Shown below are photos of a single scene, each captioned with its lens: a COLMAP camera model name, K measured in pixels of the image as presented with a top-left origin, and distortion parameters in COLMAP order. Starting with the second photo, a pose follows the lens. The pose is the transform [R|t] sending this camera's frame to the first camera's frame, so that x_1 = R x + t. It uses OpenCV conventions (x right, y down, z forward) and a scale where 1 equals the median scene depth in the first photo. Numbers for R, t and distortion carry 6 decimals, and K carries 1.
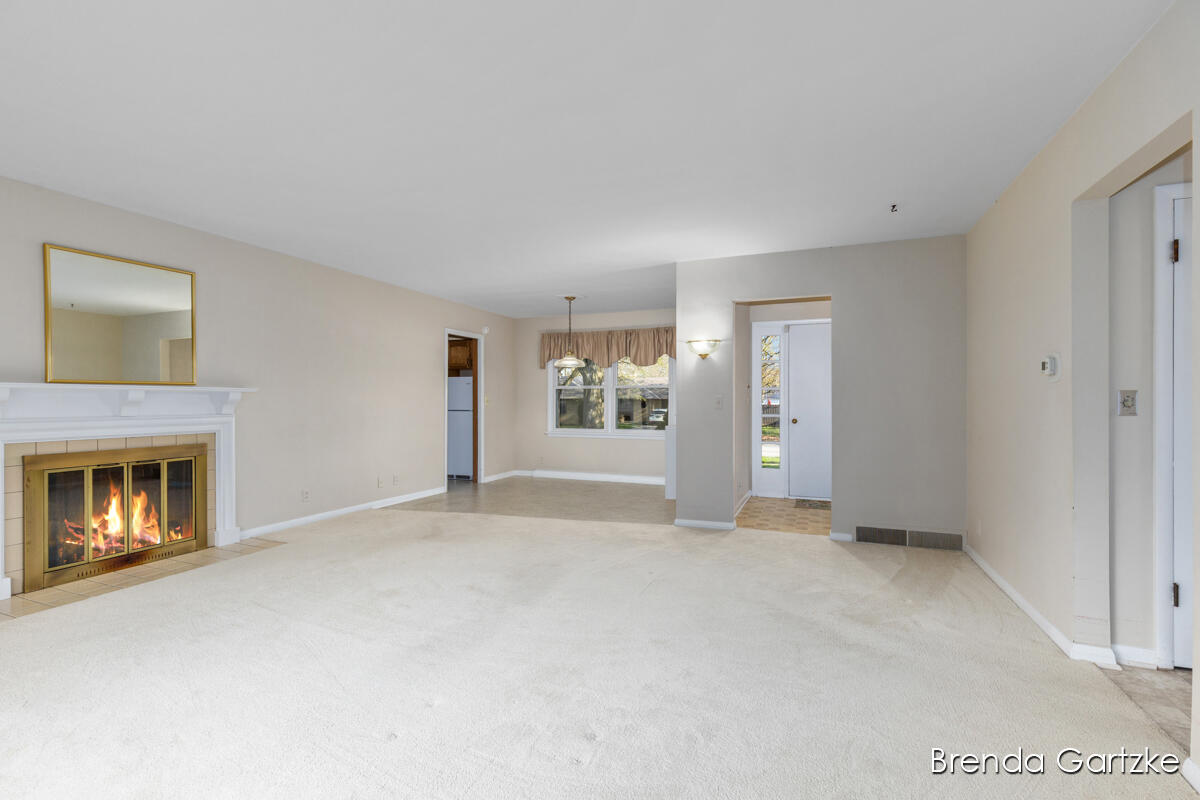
lens RADIAL K [[540.3, 0, 600.0], [0, 540.3, 400.0], [0, 0, 1]] dist [-0.000503, -0.000629]
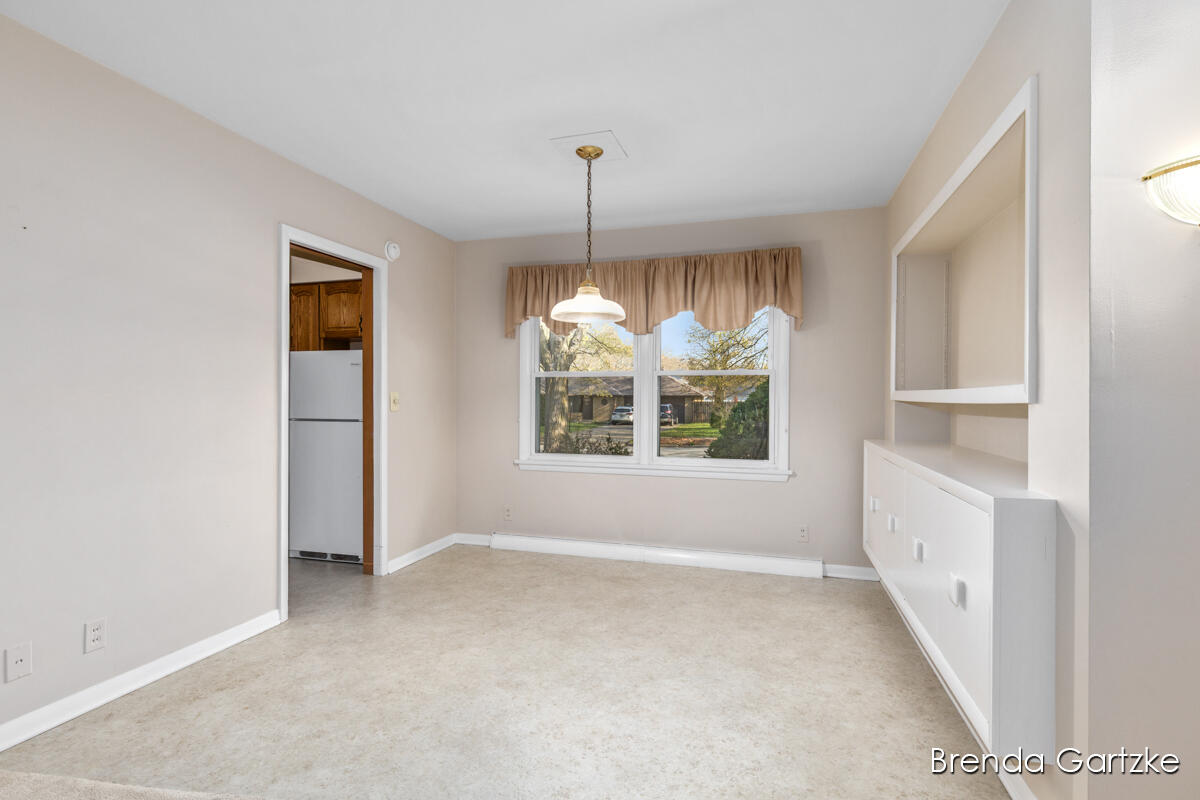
lens RADIAL K [[578.0, 0, 600.0], [0, 578.0, 400.0], [0, 0, 1]] dist [0.000355, -0.000229]
pose [[0.996660, 0.003863, 0.081567, -0.111348], [-0.004413, 0.999969, 0.006570, -0.004569], [-0.081539, -0.006908, 0.996646, 0.755404]]
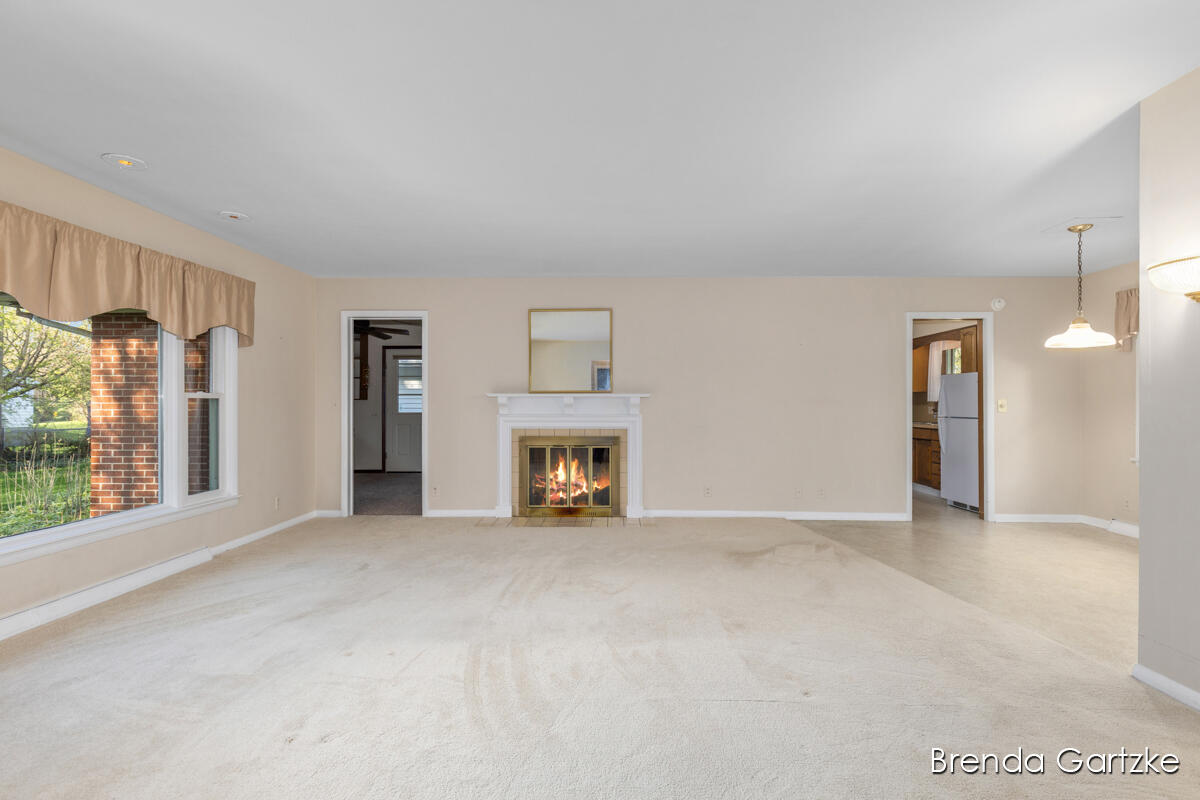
lens RADIAL K [[540.3, 0, 600.0], [0, 540.3, 400.0], [0, 0, 1]] dist [-0.000503, -0.000629]
pose [[0.339254, -0.001227, -0.940694, 0.425363], [-0.000748, 0.999998, -0.001574, -0.005771], [0.940694, 0.001237, 0.339253, 0.440397]]
